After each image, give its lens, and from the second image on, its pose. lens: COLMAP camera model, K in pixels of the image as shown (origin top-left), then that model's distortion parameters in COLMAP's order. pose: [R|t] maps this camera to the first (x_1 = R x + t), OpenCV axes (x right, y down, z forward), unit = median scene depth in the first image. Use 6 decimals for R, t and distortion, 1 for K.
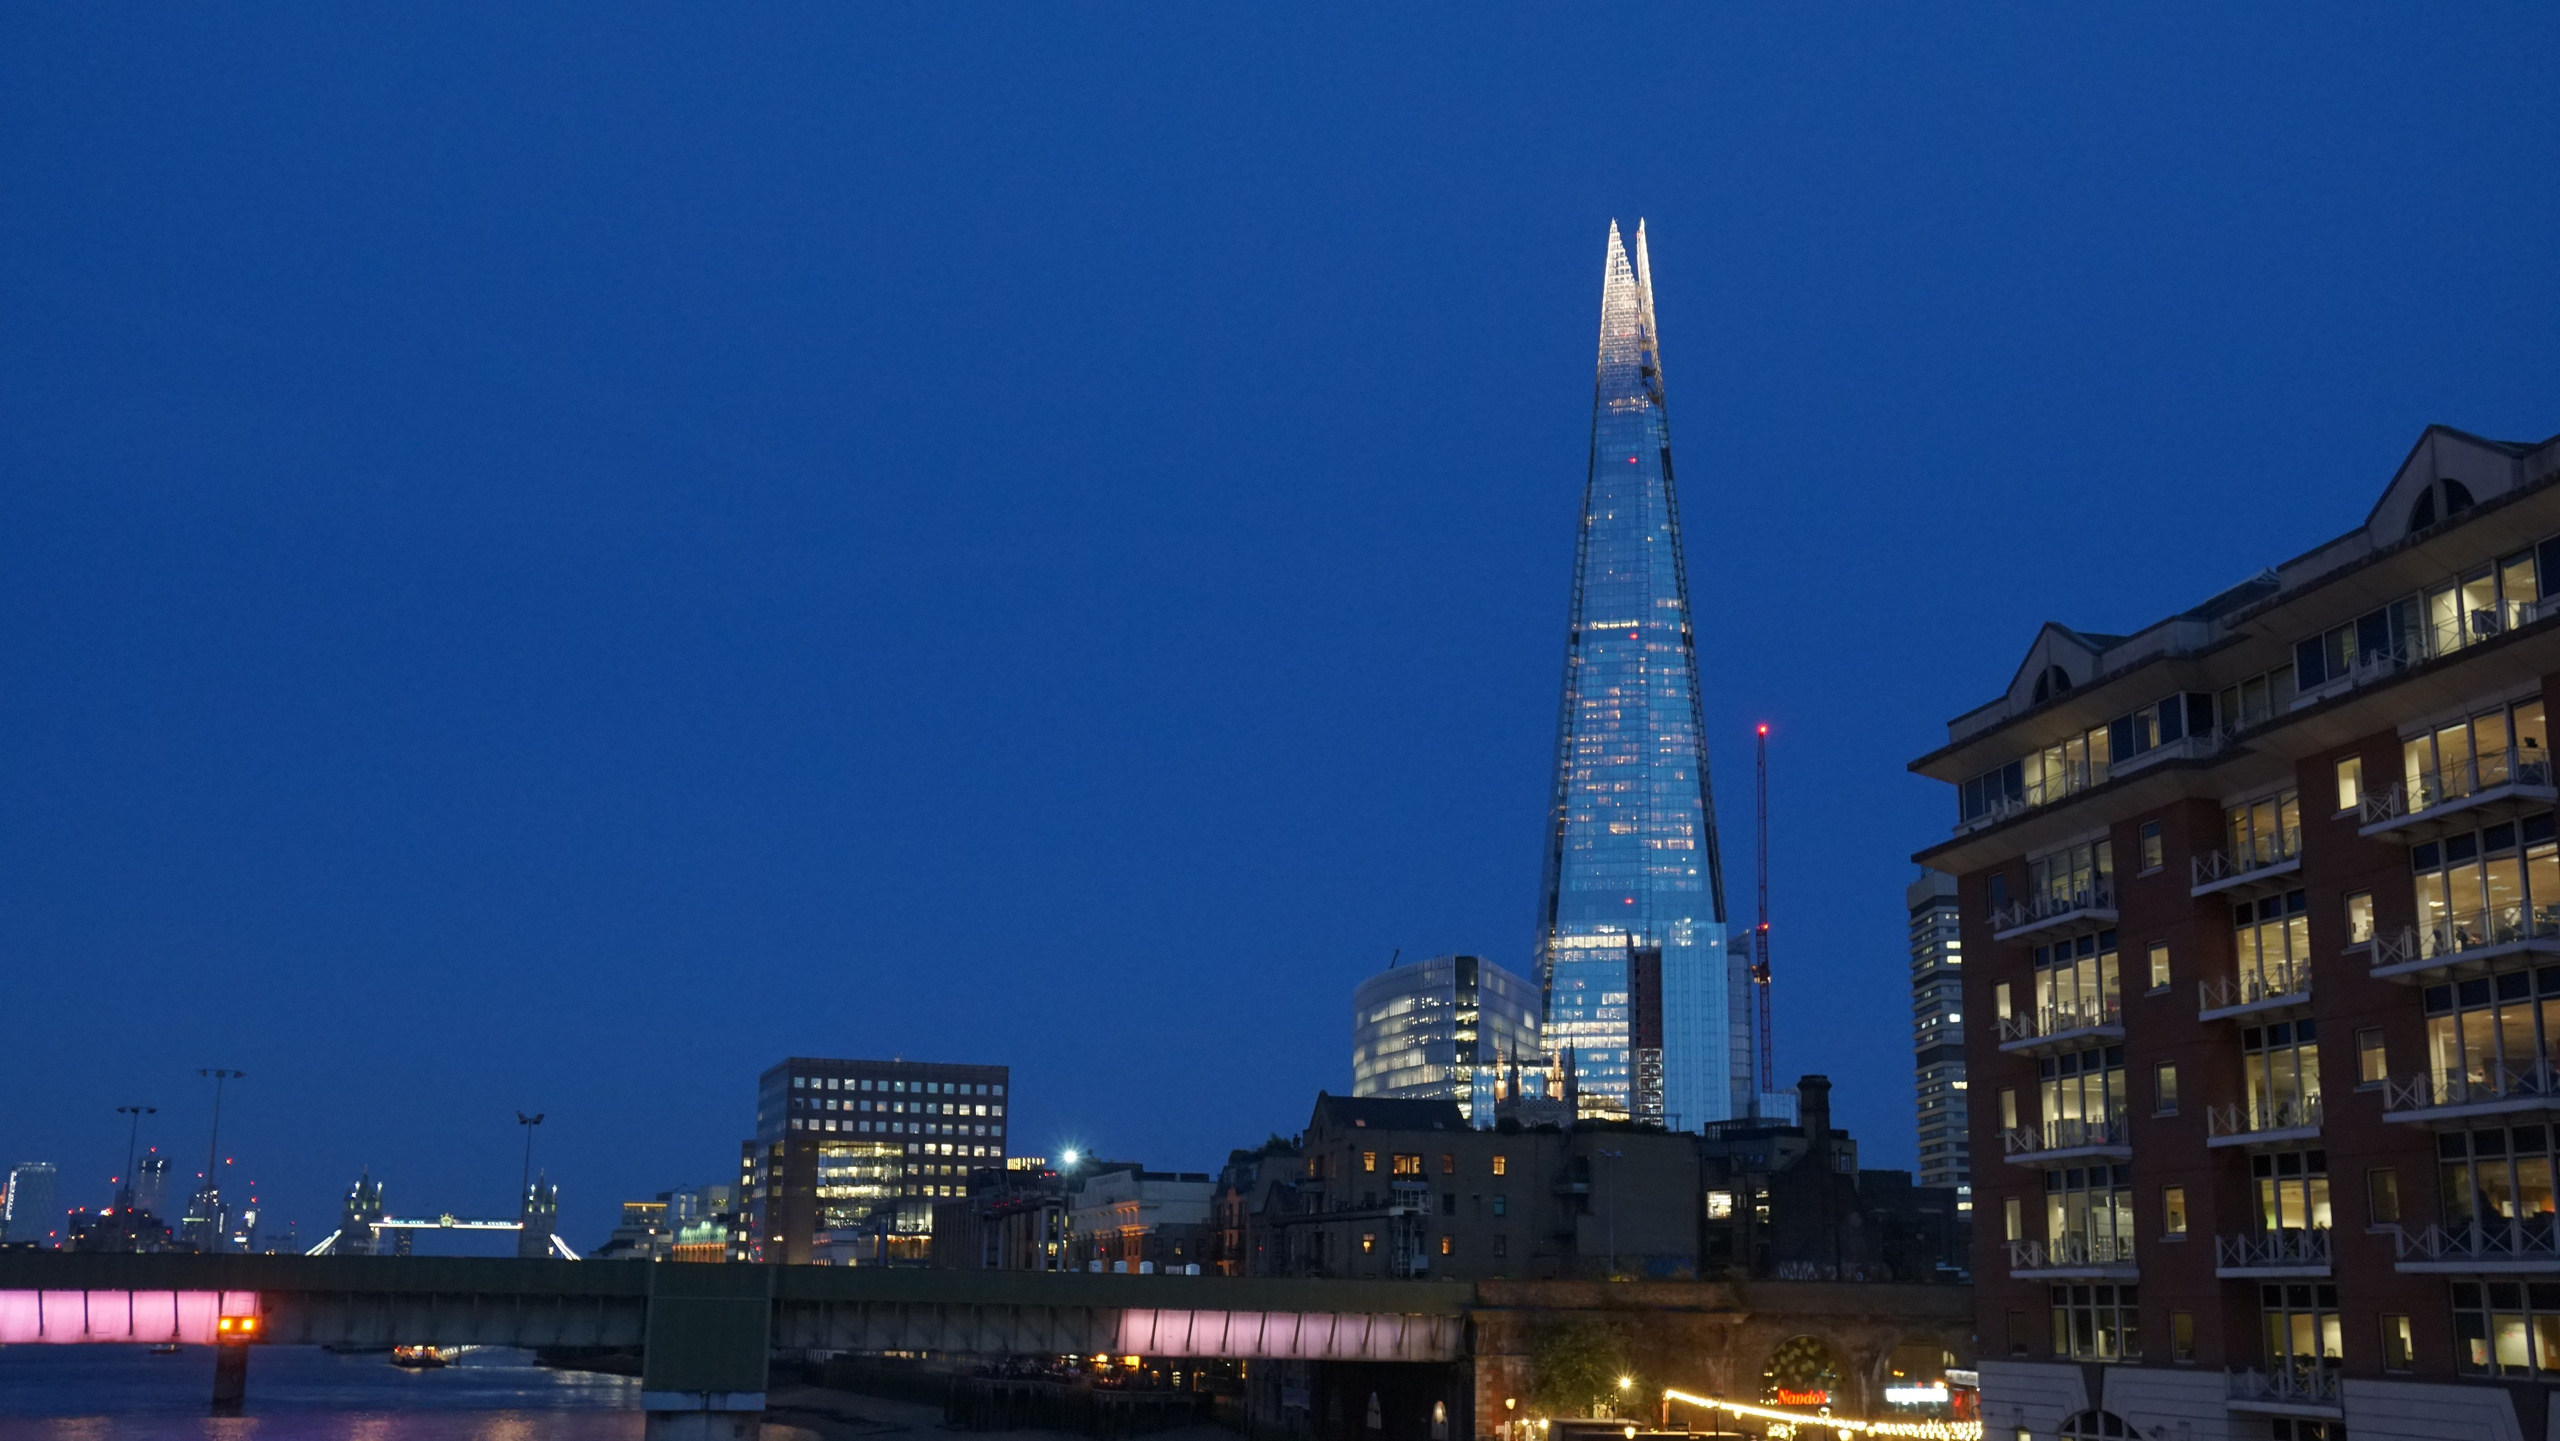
lens RADIAL K [[2670.8, 0, 1279.8], [0, 2670.8, 719.2], [0, 0, 1]] dist [0.005893, 0.000000]
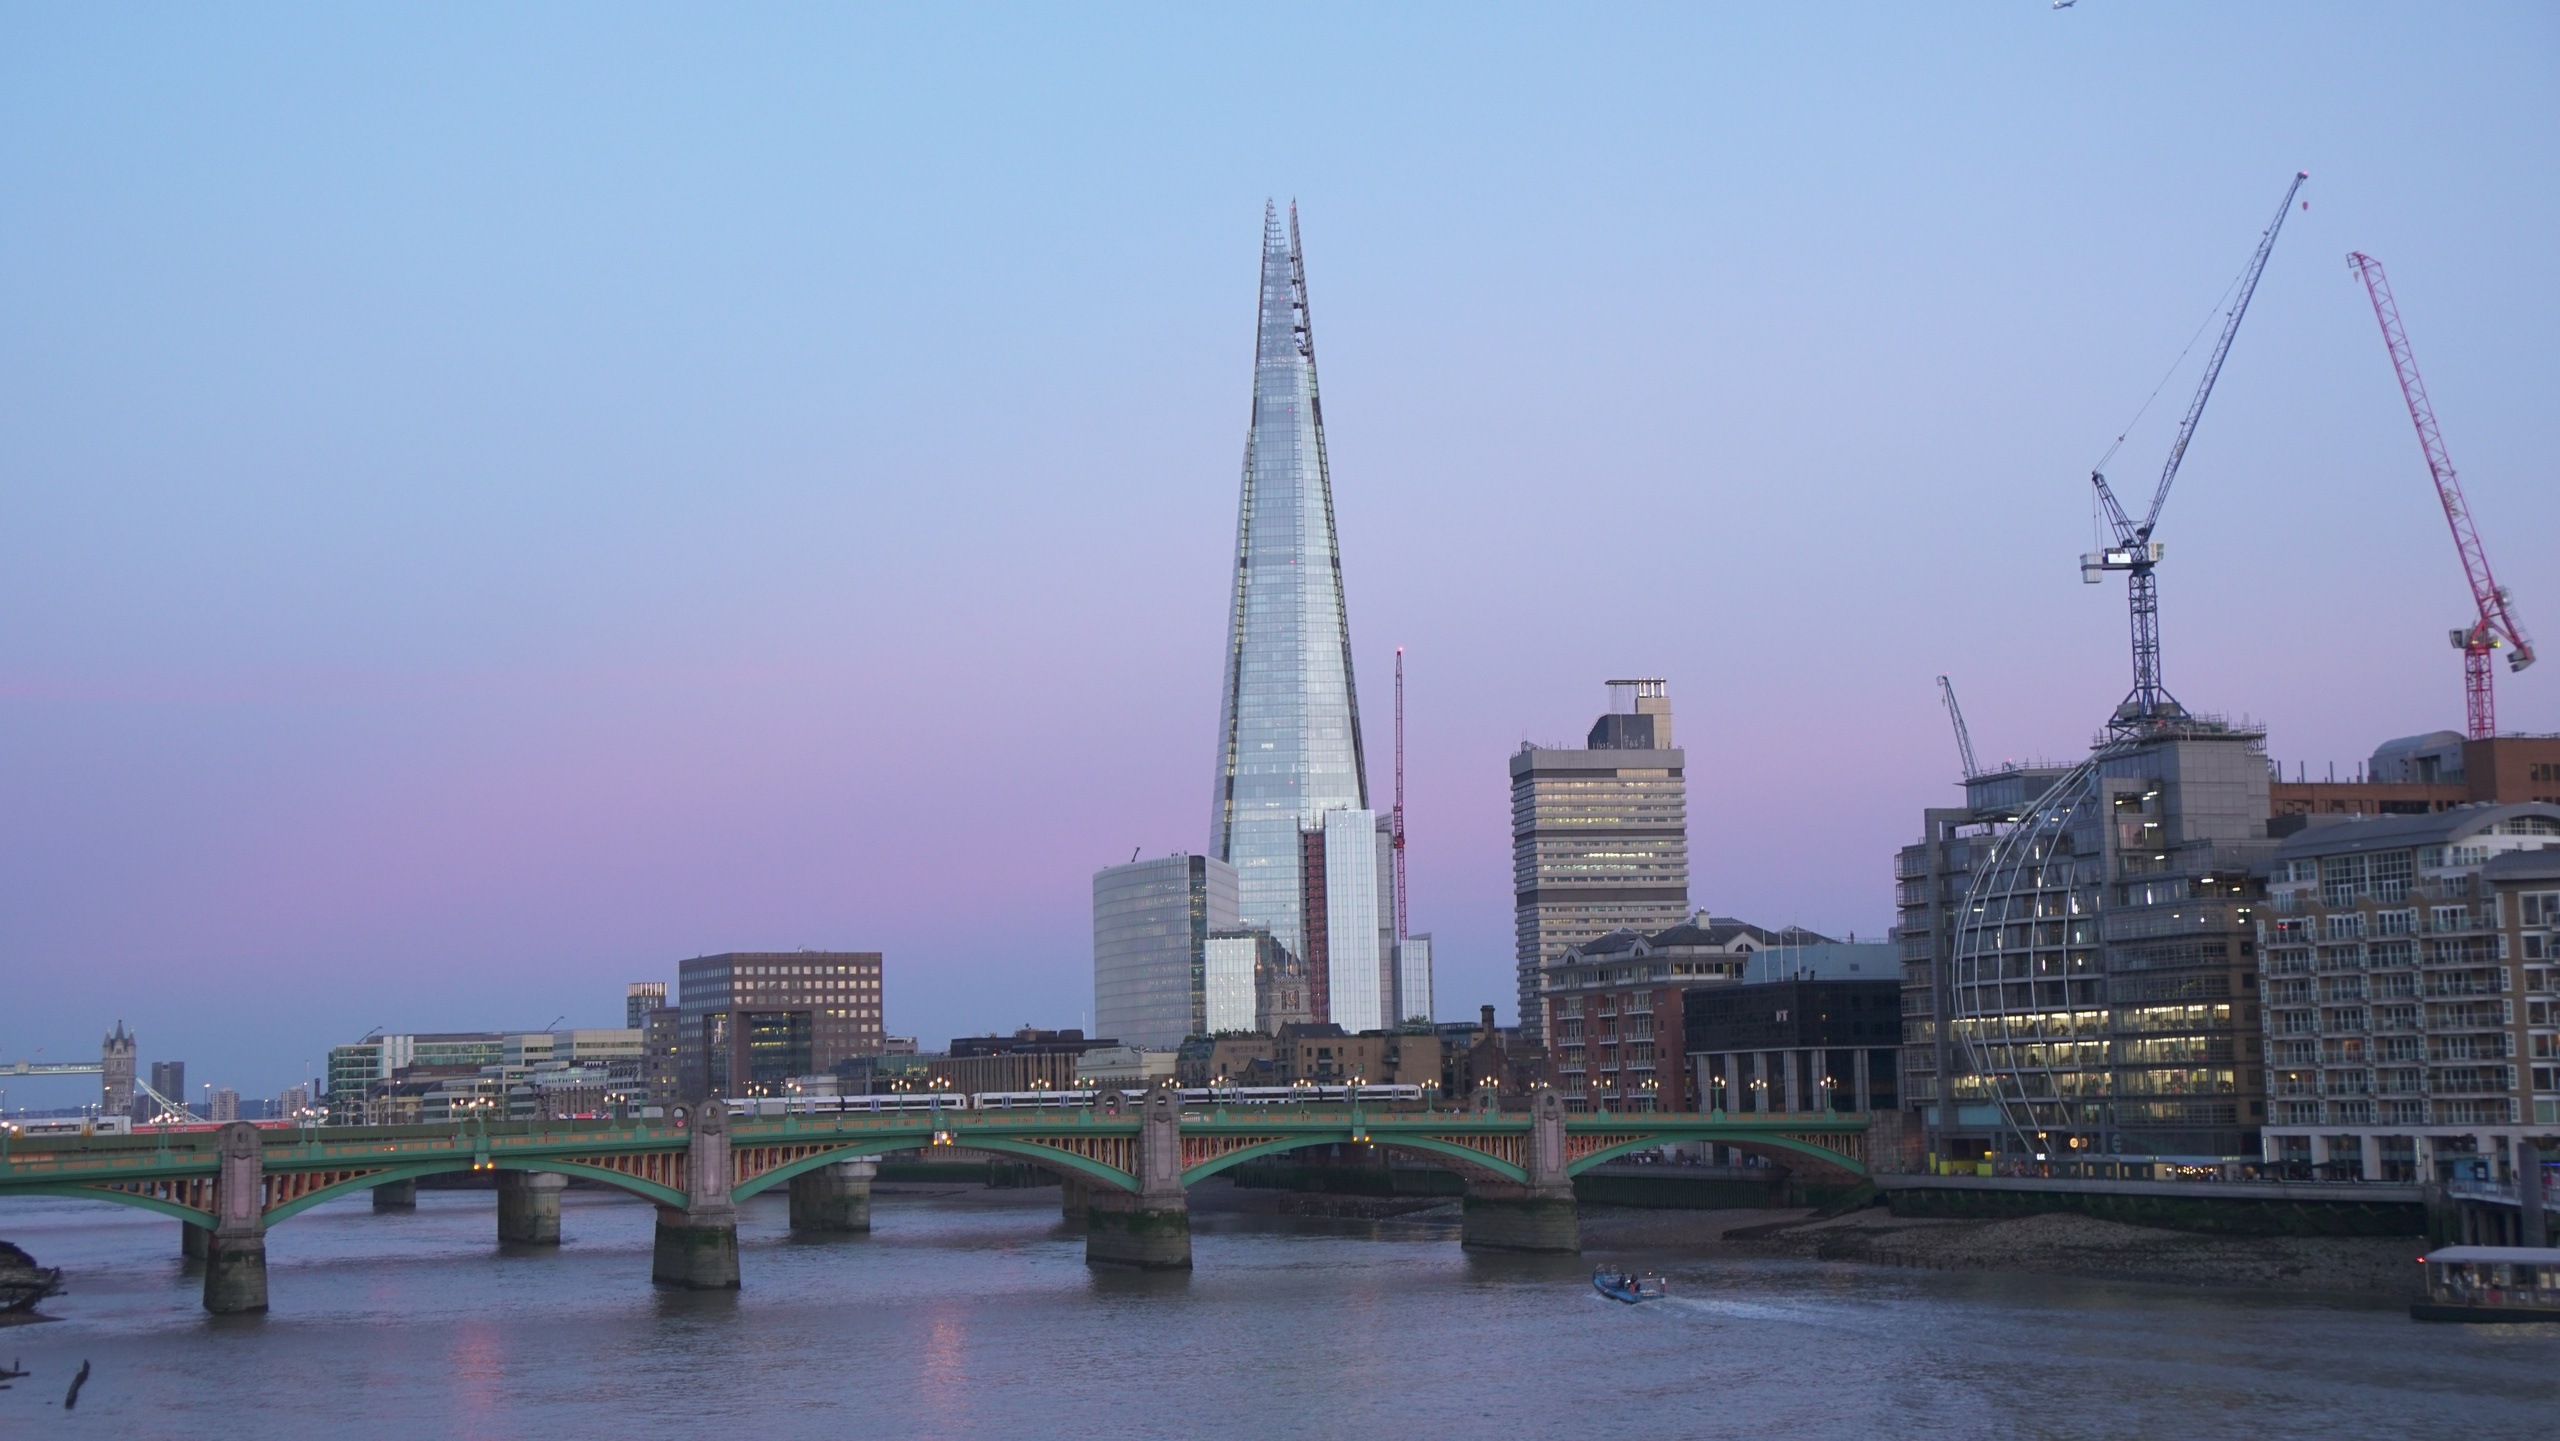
lens RADIAL K [[3467.2, 0, 1282.4], [0, 3467.2, 718.0], [0, 0, 1]] dist [0.085690, 0.000000]
pose [[0.985456, -0.015961, 0.169178, -0.199788], [-0.001582, 0.994674, 0.103057, -0.176560], [-0.169922, -0.101826, 0.980183, -0.786158]]
